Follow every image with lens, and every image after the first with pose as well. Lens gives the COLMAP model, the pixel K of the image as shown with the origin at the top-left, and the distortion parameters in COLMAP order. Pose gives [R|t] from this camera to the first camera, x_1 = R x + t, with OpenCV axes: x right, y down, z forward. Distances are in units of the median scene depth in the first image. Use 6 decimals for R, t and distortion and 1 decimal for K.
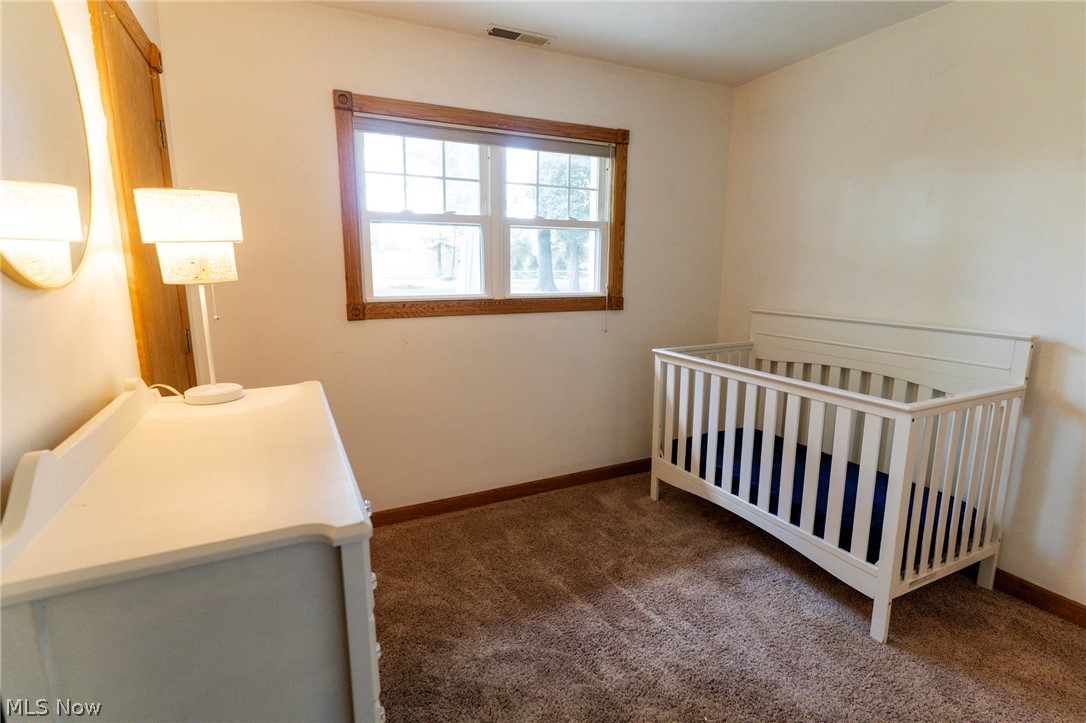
lens RADIAL K [[525.6, 0, 543.0], [0, 525.6, 361.5], [0, 0, 1]] dist [0.013043, -0.000343]
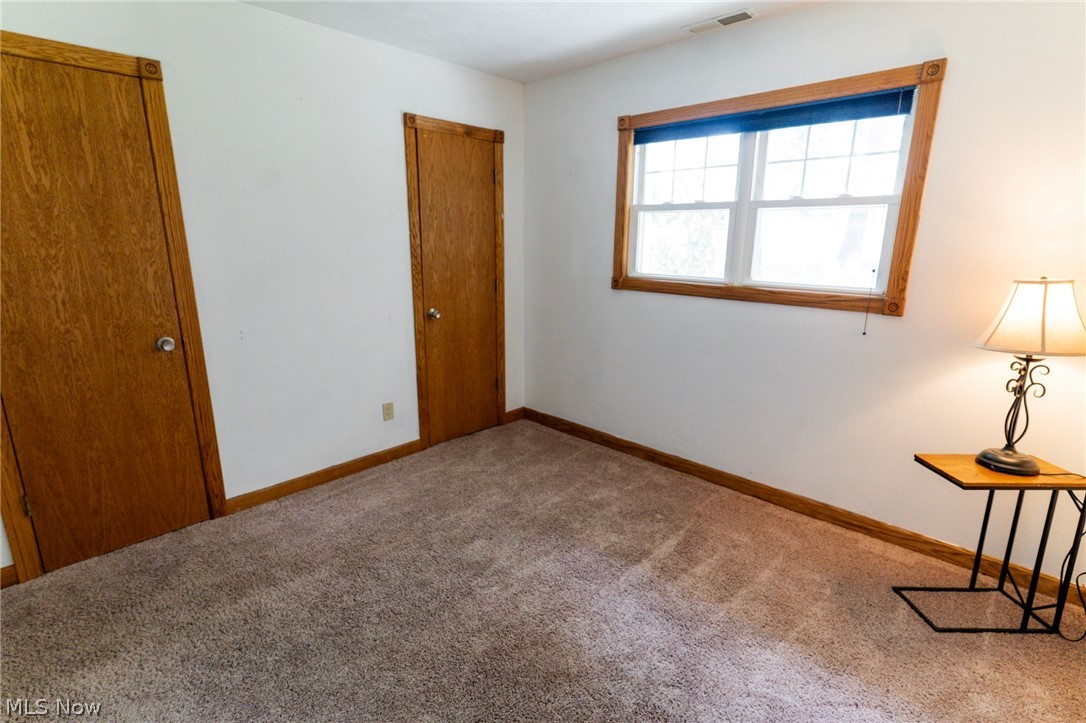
lens RADIAL K [[525.6, 0, 543.0], [0, 525.6, 361.5], [0, 0, 1]] dist [0.013043, -0.000343]
pose [[0.346063, 0.214085, -0.913459, 0.695840], [-0.191871, 0.969190, 0.154456, -0.059802], [0.918382, 0.121815, 0.376477, 0.296494]]
